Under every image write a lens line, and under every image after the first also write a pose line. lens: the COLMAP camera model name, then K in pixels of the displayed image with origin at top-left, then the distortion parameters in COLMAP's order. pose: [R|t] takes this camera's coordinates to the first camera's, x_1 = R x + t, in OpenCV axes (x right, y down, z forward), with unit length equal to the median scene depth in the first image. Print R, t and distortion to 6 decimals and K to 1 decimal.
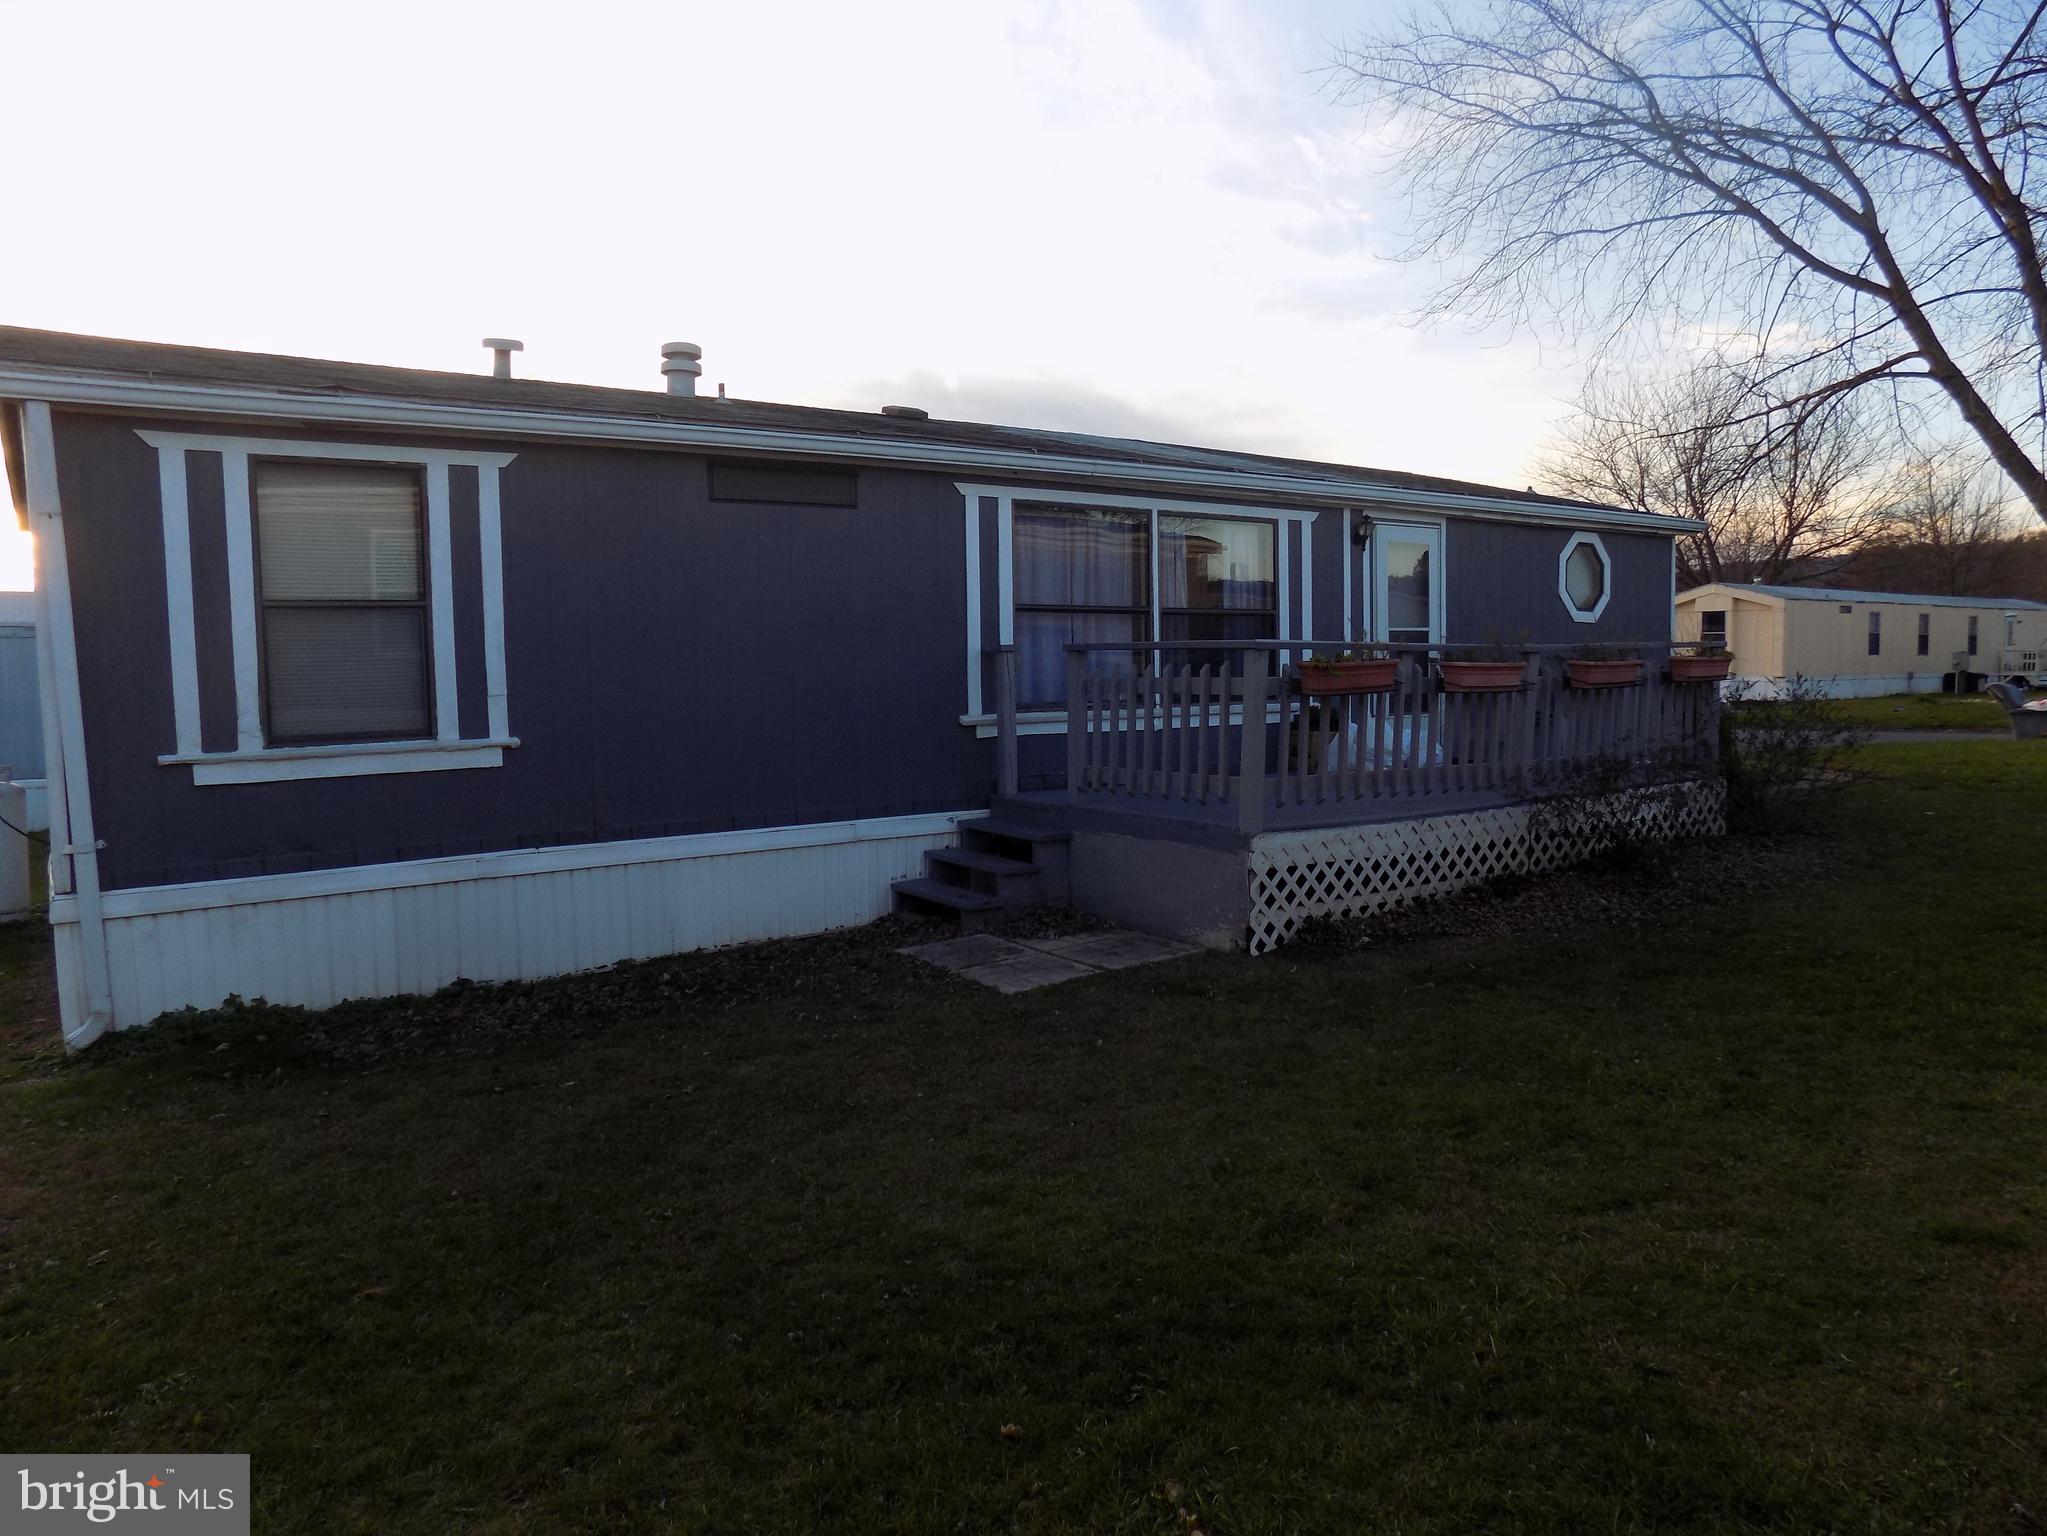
lens RADIAL K [[1387.7, 0, 1023.5], [0, 1387.7, 768.0], [0, 0, 1]] dist [-0.002946, 0.002132]
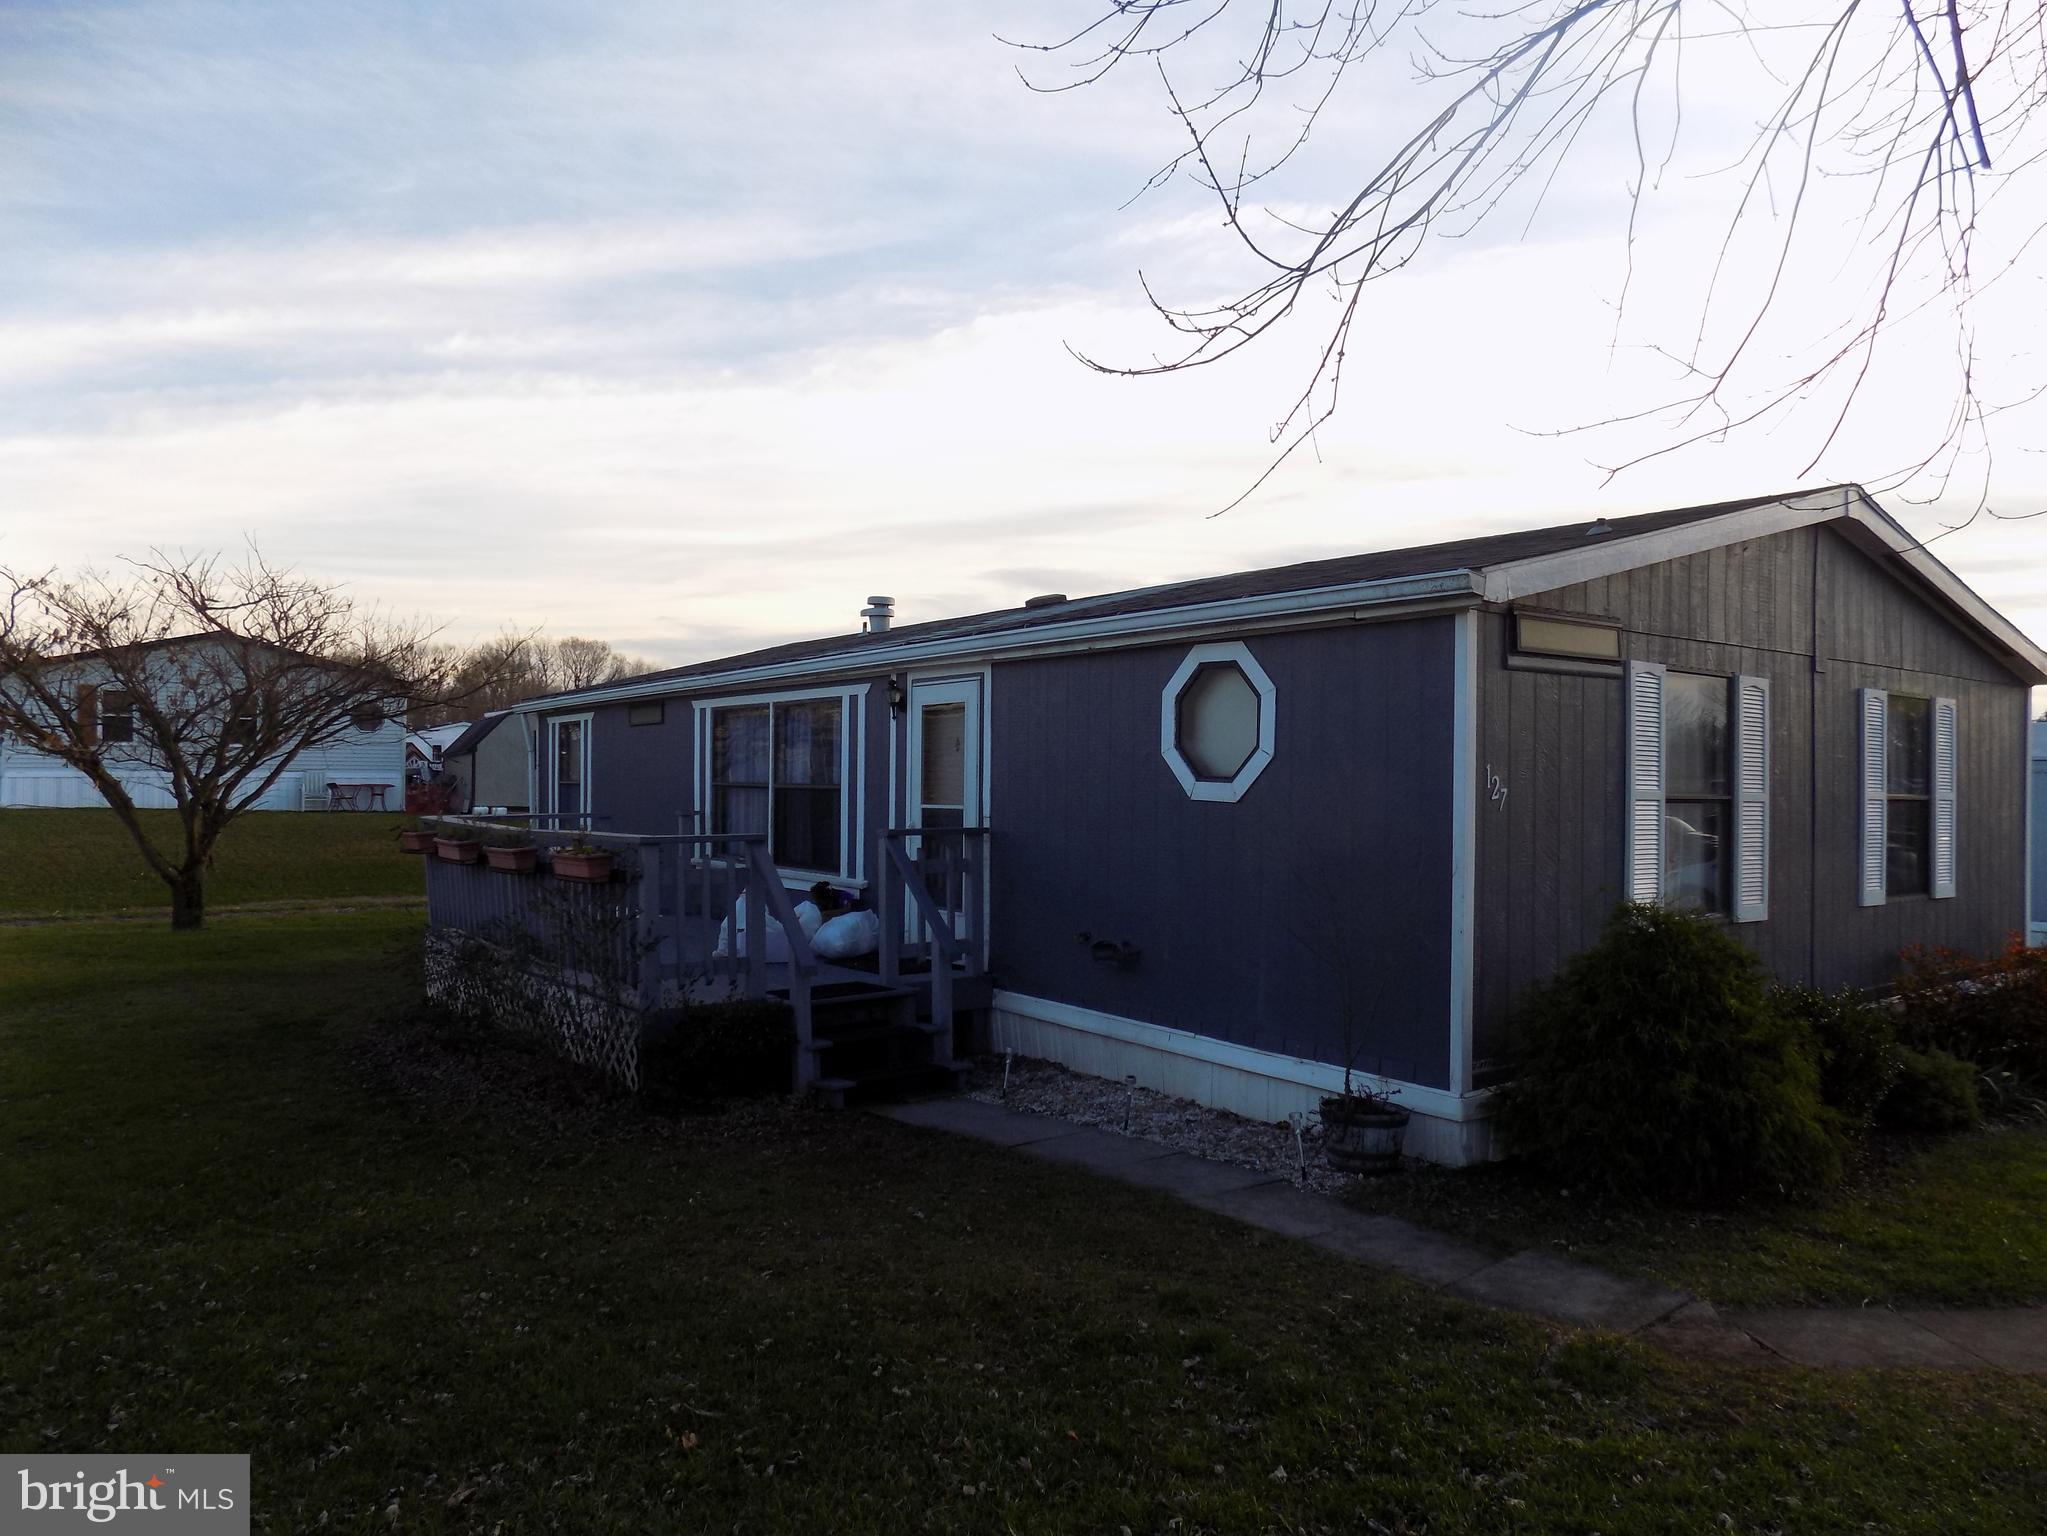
lens RADIAL K [[1387.7, 0, 1023.5], [0, 1387.7, 768.0], [0, 0, 1]] dist [-0.002946, 0.002132]
pose [[0.050092, -0.004297, -0.998735, 1.110519], [-0.079451, 0.996804, -0.008274, -0.124083], [0.995579, 0.079764, 0.049590, 1.028730]]
